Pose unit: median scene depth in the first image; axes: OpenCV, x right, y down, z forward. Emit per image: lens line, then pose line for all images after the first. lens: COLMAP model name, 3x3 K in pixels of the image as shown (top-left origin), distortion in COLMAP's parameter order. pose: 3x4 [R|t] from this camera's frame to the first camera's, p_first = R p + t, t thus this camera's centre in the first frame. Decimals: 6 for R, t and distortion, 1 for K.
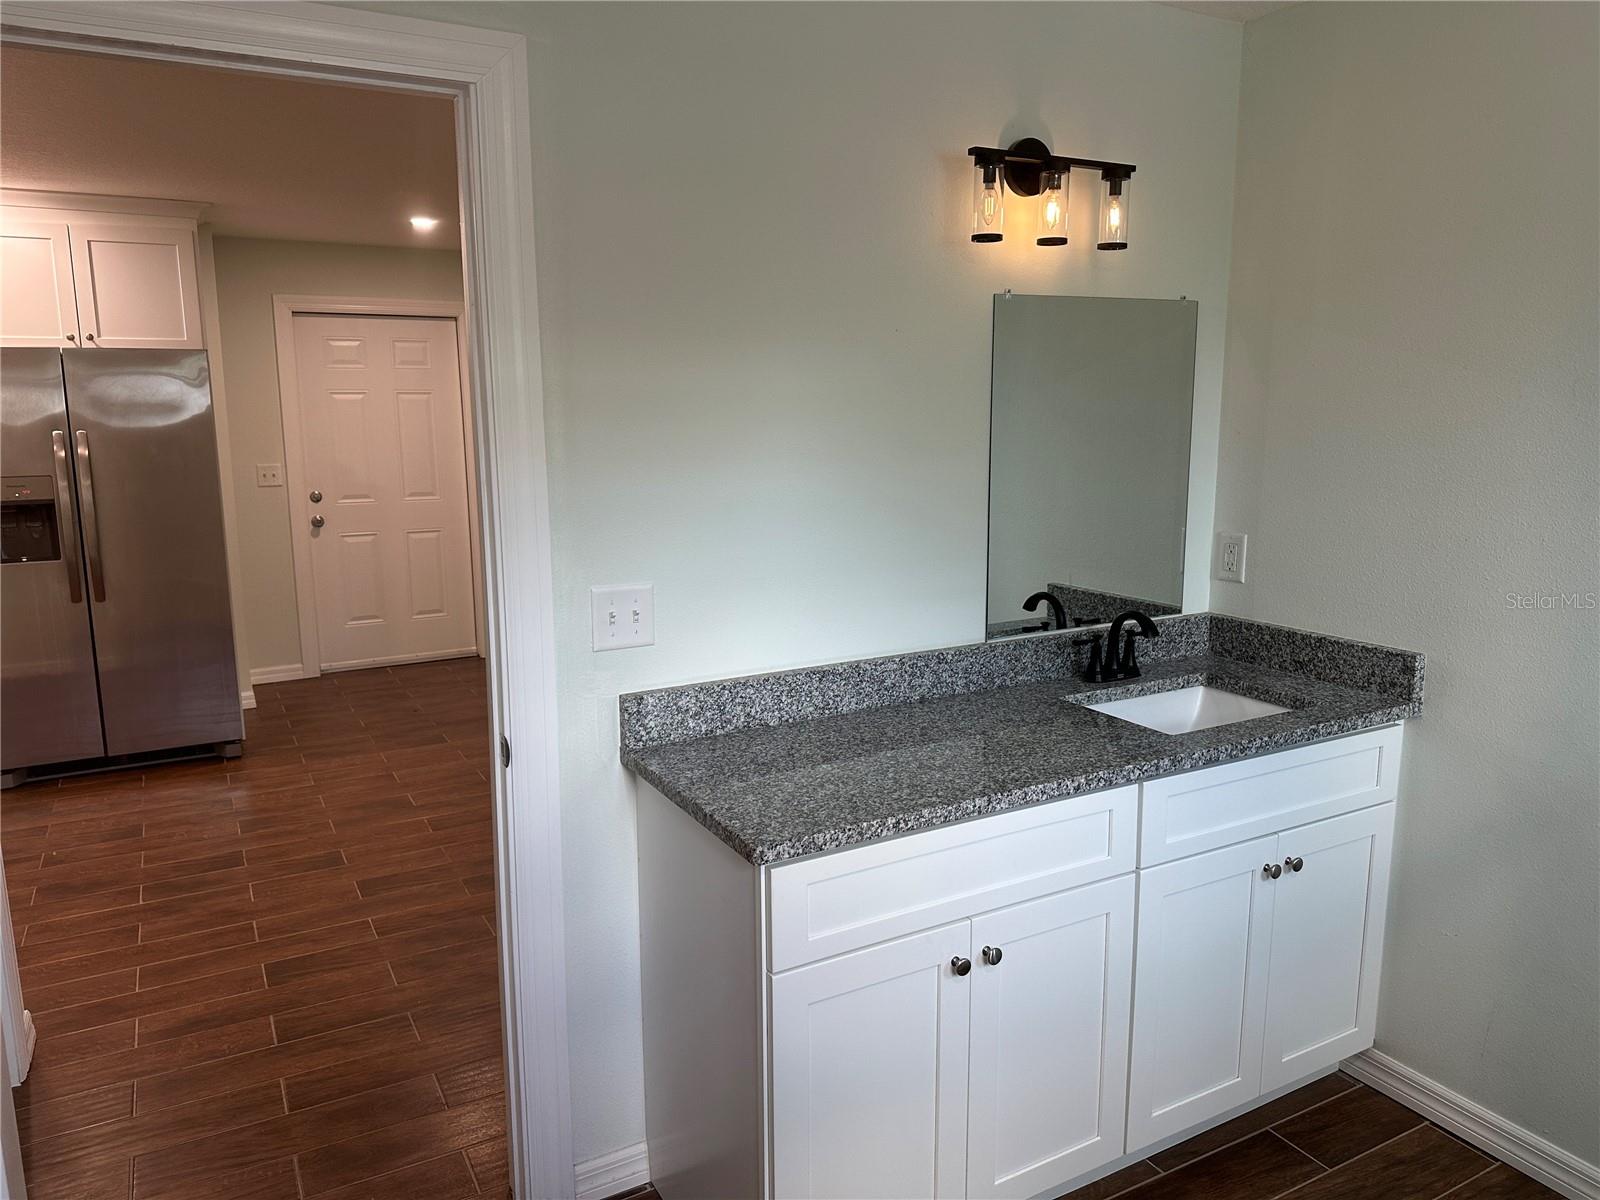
lens RADIAL K [[1144.0, 0, 800.0], [0, 1144.0, 600.0], [0, 0, 1]] dist [-0.040859, 0.004905]
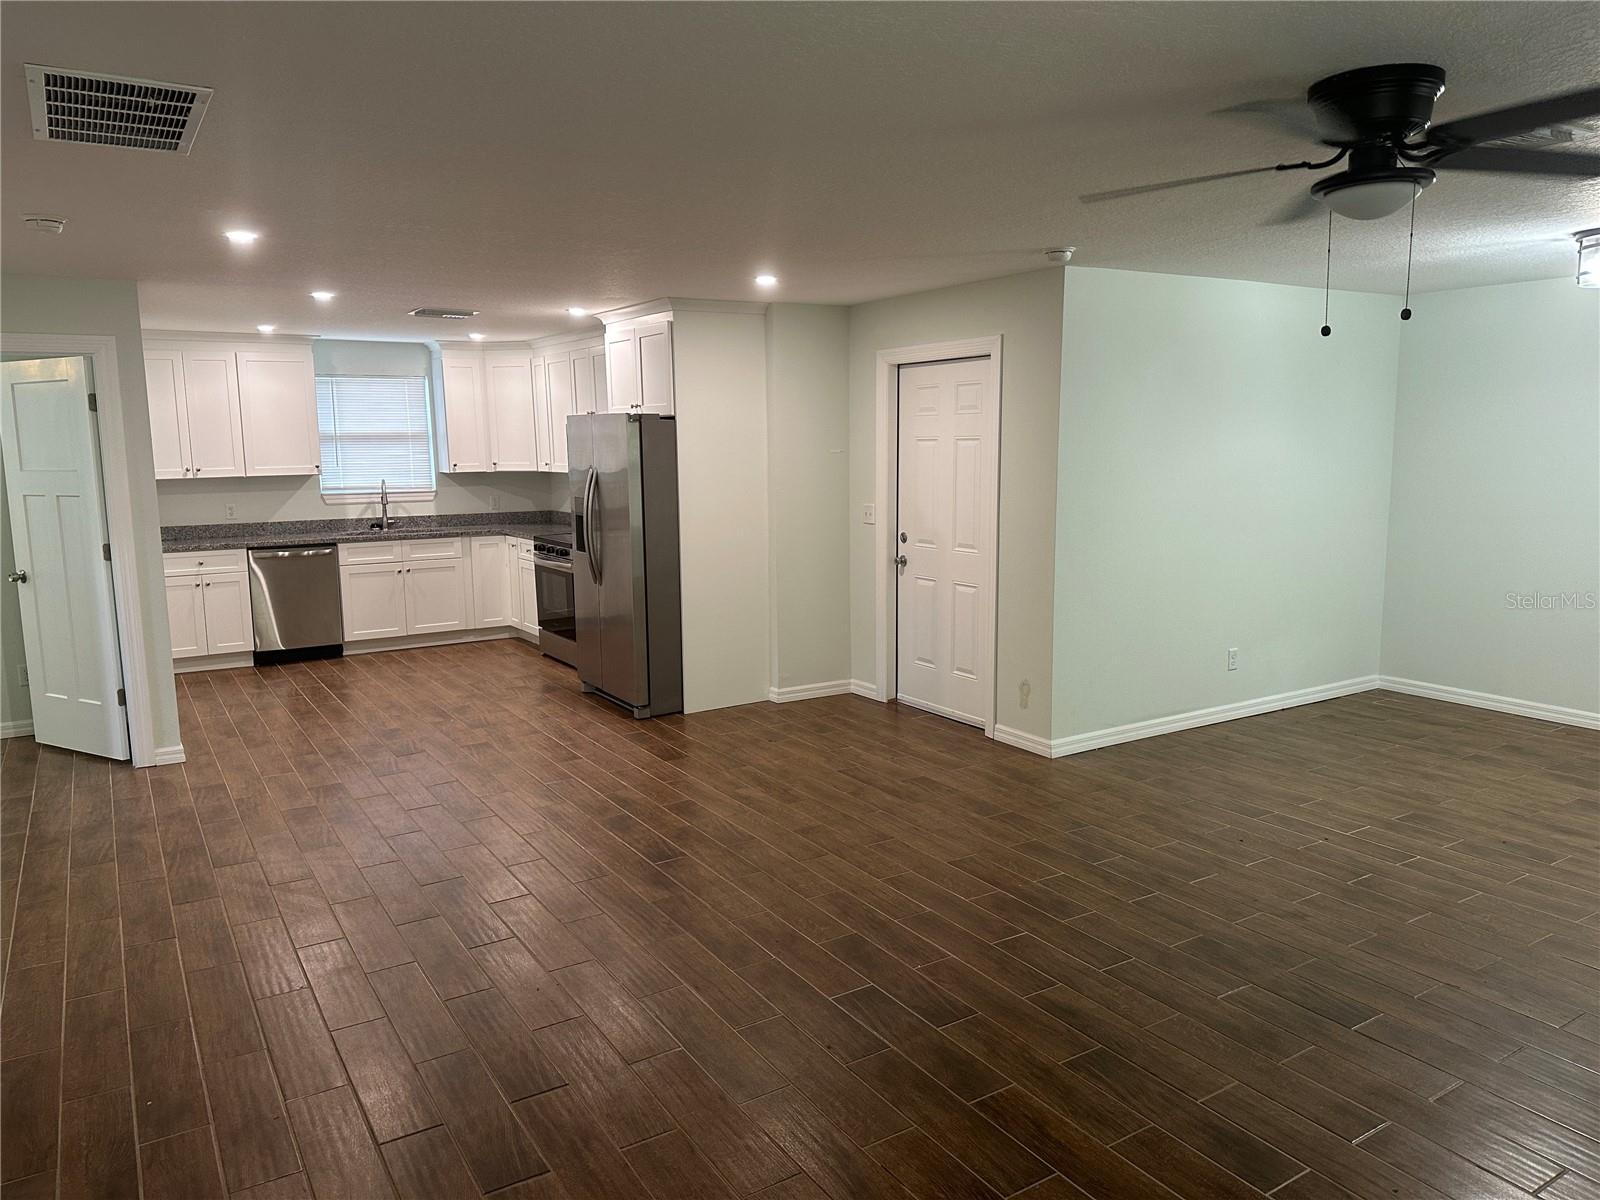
lens RADIAL K [[1098.2, 0, 800.0], [0, 1098.2, 600.0], [0, 0, 1]] dist [0.083111, -0.138657]
pose [[0.050409, 0.151599, -0.987156, 0.720868], [-0.165383, 0.976034, 0.141446, -0.199776], [0.984940, 0.156129, 0.074273, 1.029046]]
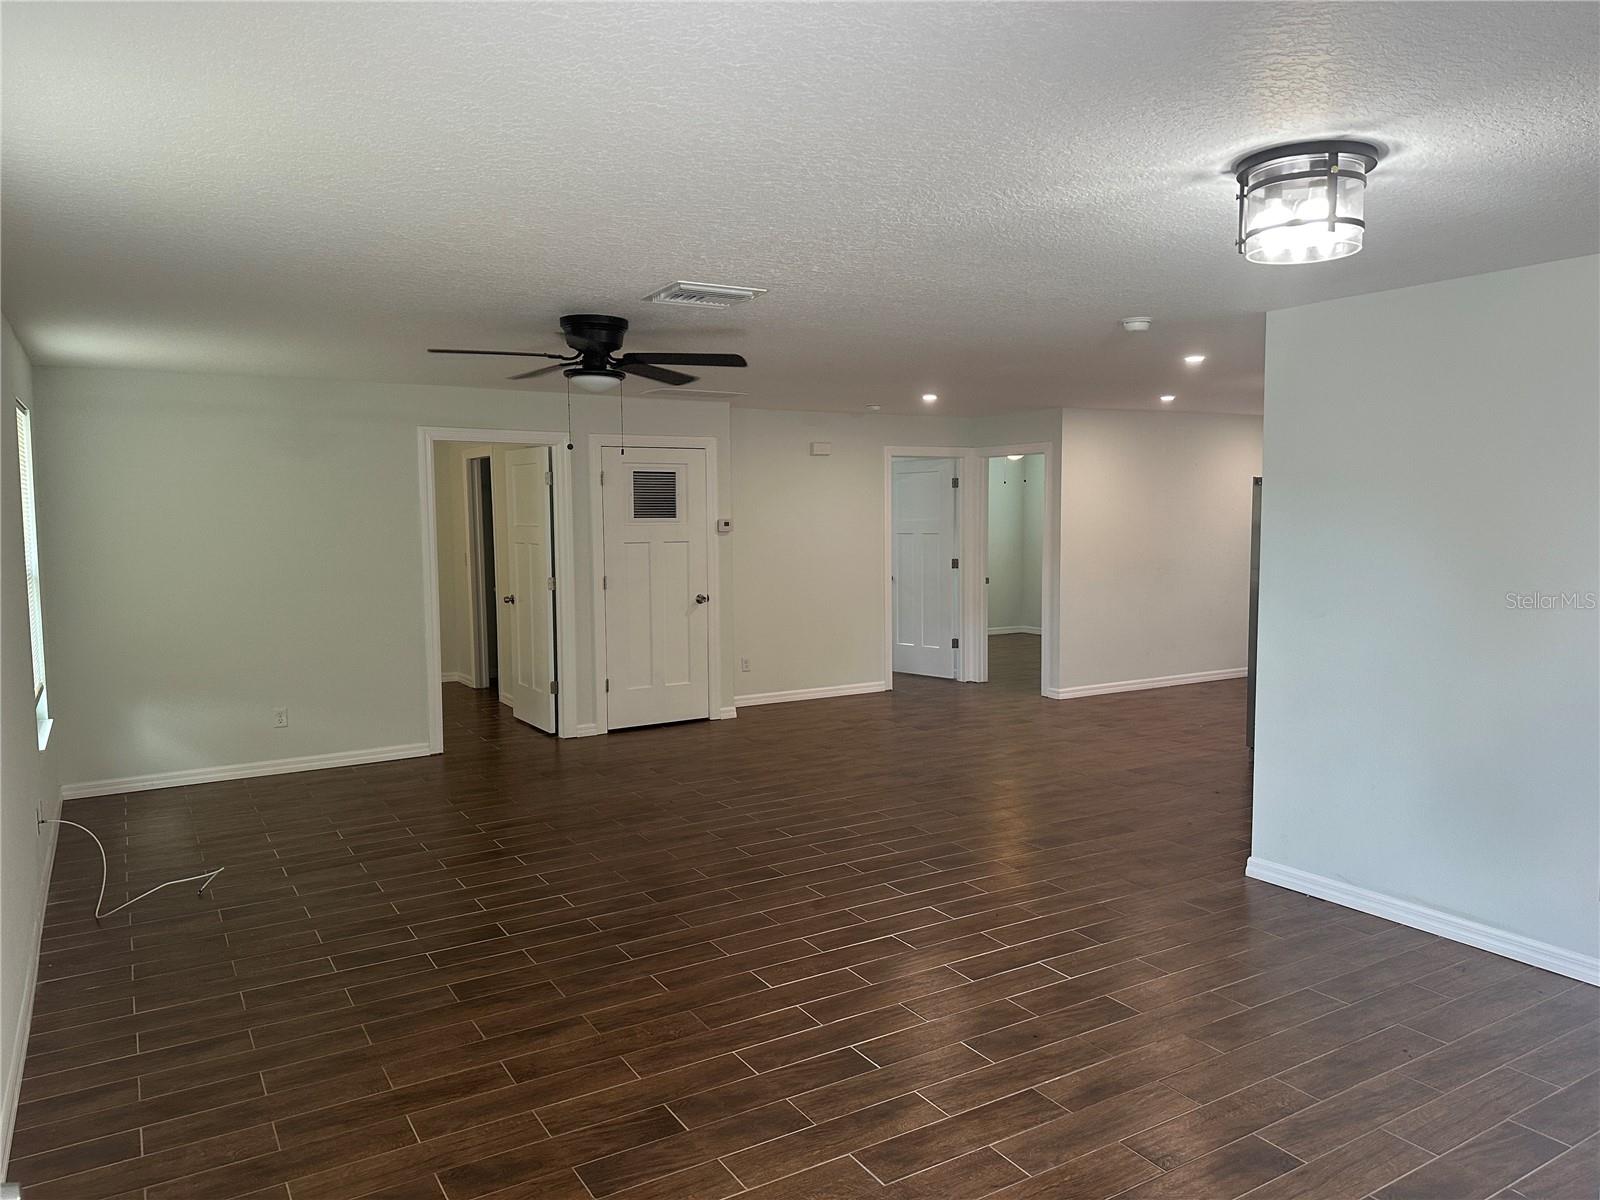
lens RADIAL K [[1136.8, 0, 800.0], [0, 1136.8, 600.0], [0, 0, 1]] dist [-0.045889, -0.001662]
pose [[-0.999009, 0.007482, -0.043877, 0.118129], [-0.004367, 0.964537, 0.263910, -0.397920], [0.044295, 0.263840, -0.963549, 2.172895]]
